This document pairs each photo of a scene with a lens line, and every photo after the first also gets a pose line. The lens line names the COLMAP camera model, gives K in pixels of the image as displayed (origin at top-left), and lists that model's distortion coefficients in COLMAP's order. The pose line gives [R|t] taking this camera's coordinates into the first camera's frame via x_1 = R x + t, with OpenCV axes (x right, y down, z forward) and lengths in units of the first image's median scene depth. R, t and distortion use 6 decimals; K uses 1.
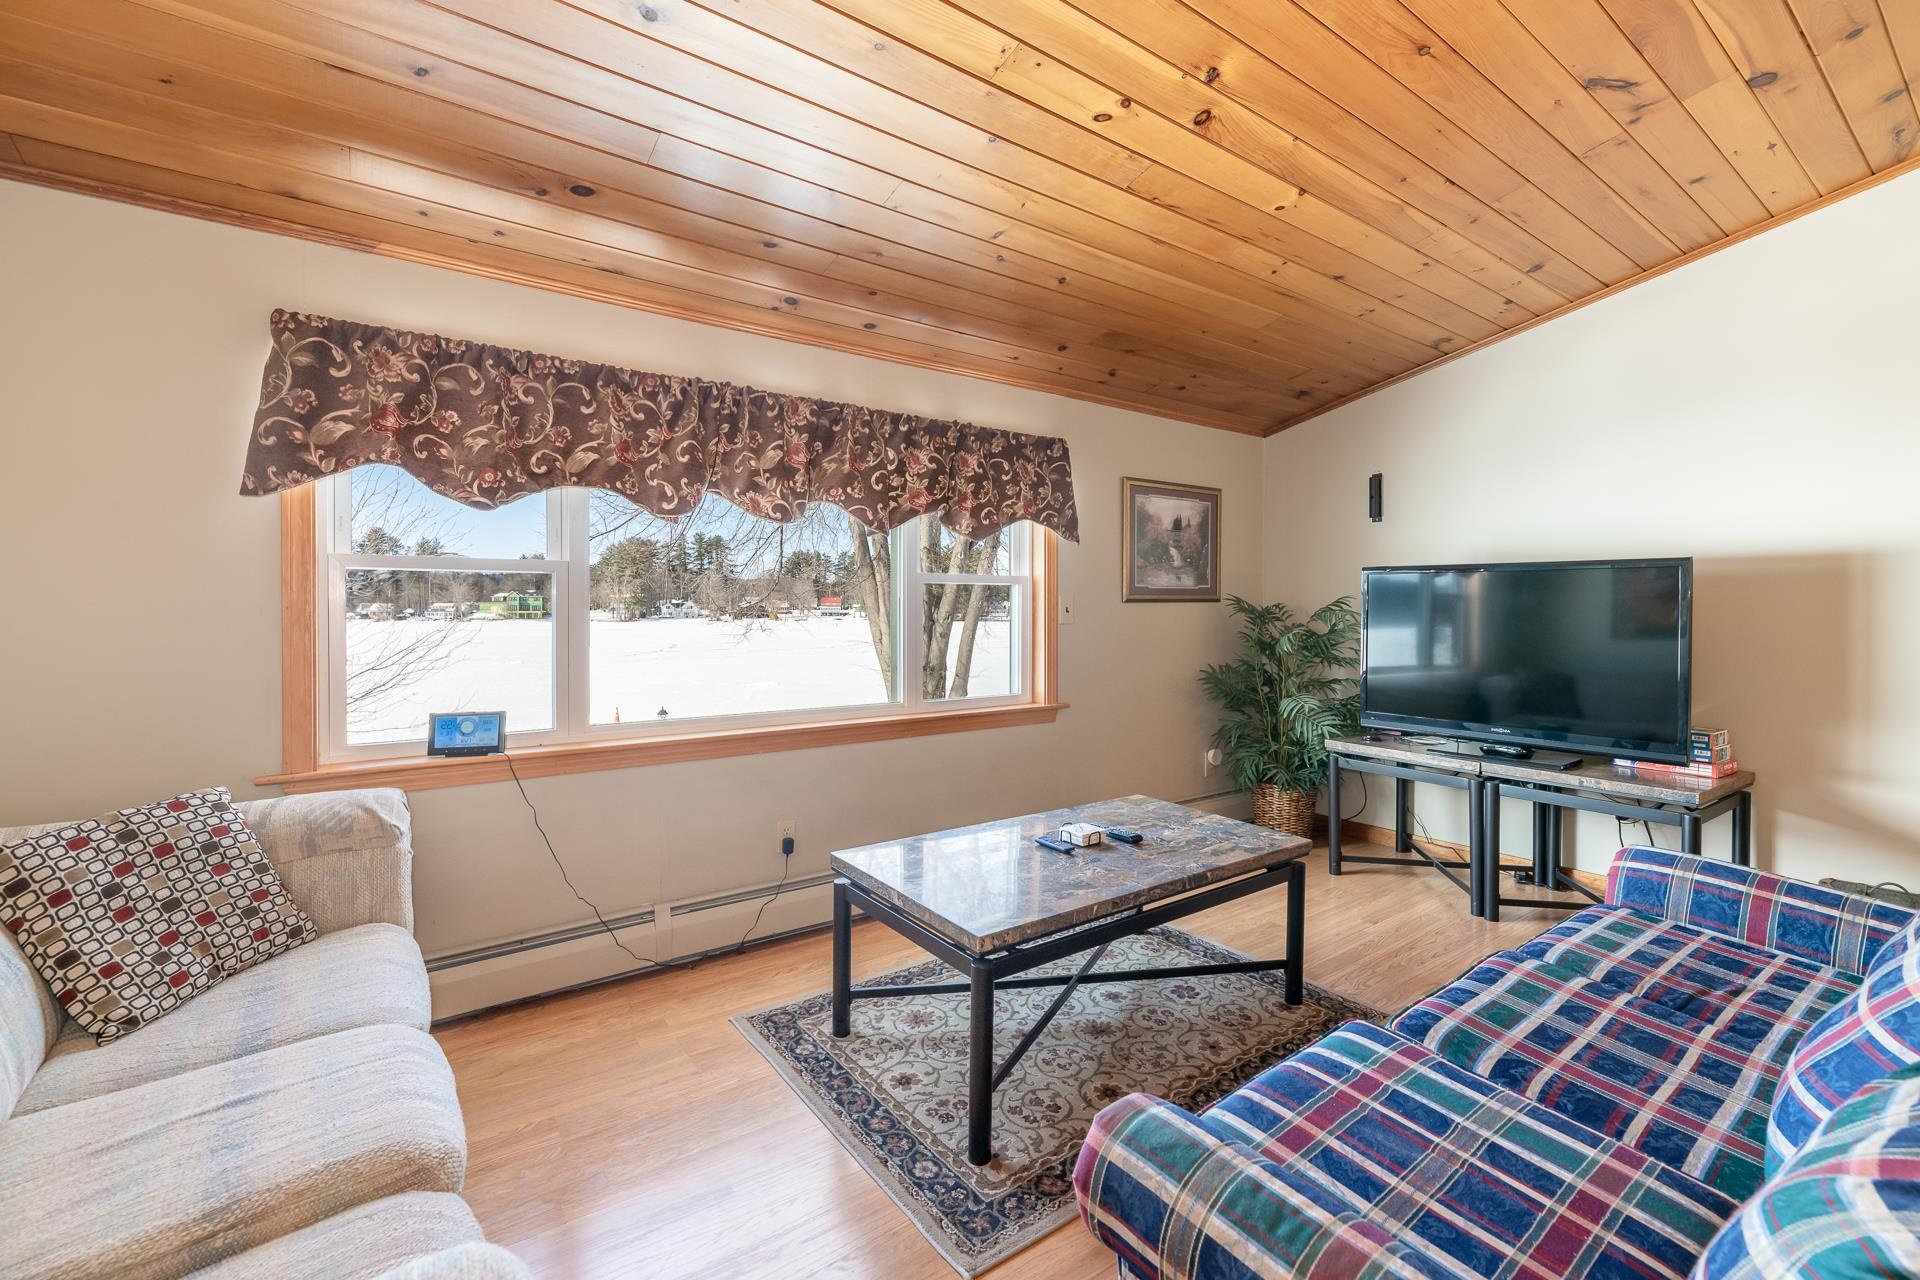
lens RADIAL K [[816.3, 0, 960.6], [0, 816.3, 611.3], [0, 0, 1]] dist [0.000249, -0.000139]
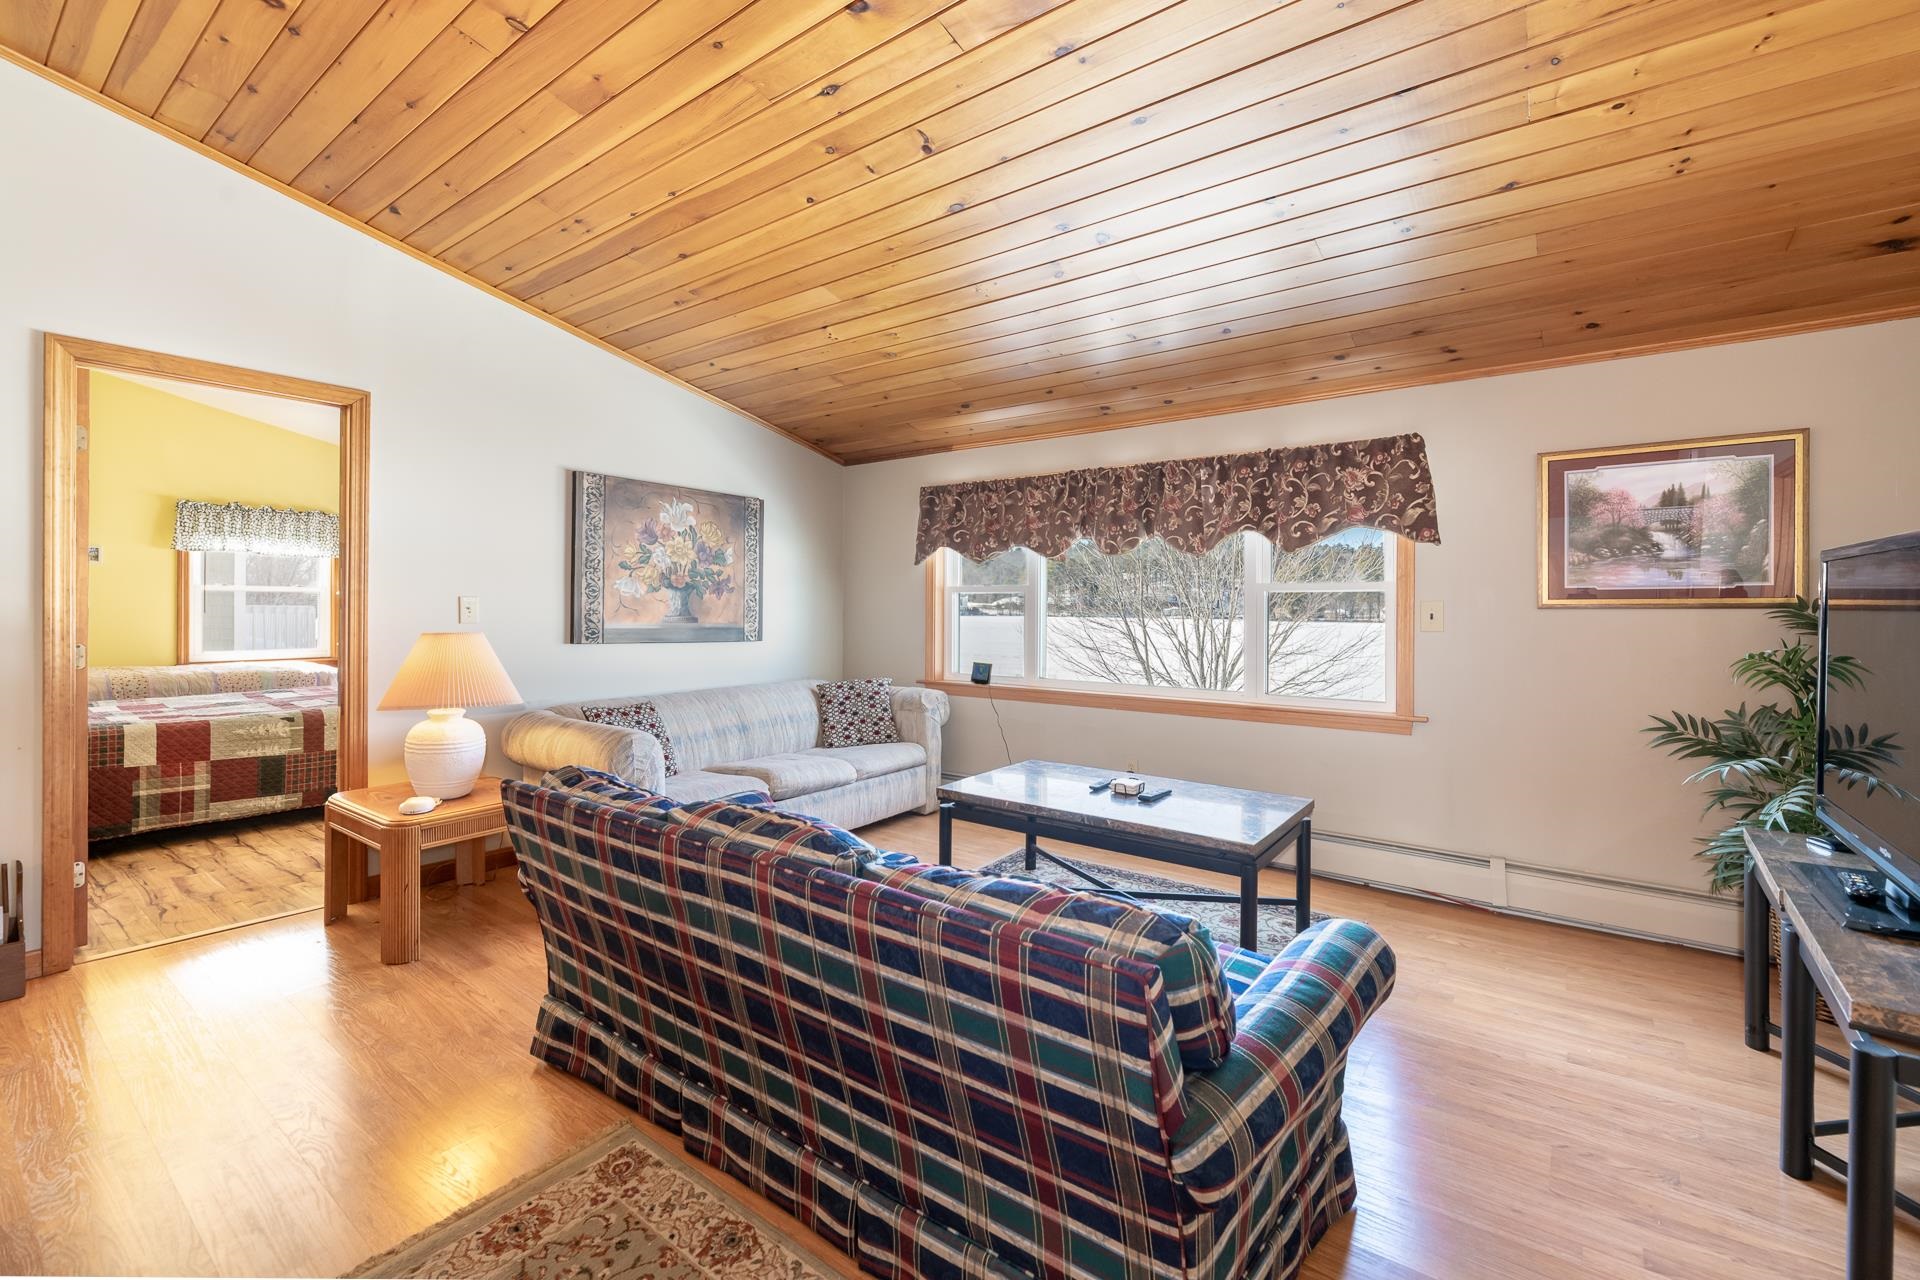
lens RADIAL K [[816.3, 0, 960.6], [0, 816.3, 611.3], [0, 0, 1]] dist [0.000249, -0.000139]
pose [[0.301214, 0.001588, -0.953555, 1.126762], [-0.012303, 0.999922, -0.002222, 0.001551], [0.953477, 0.012401, 0.301210, 0.291129]]
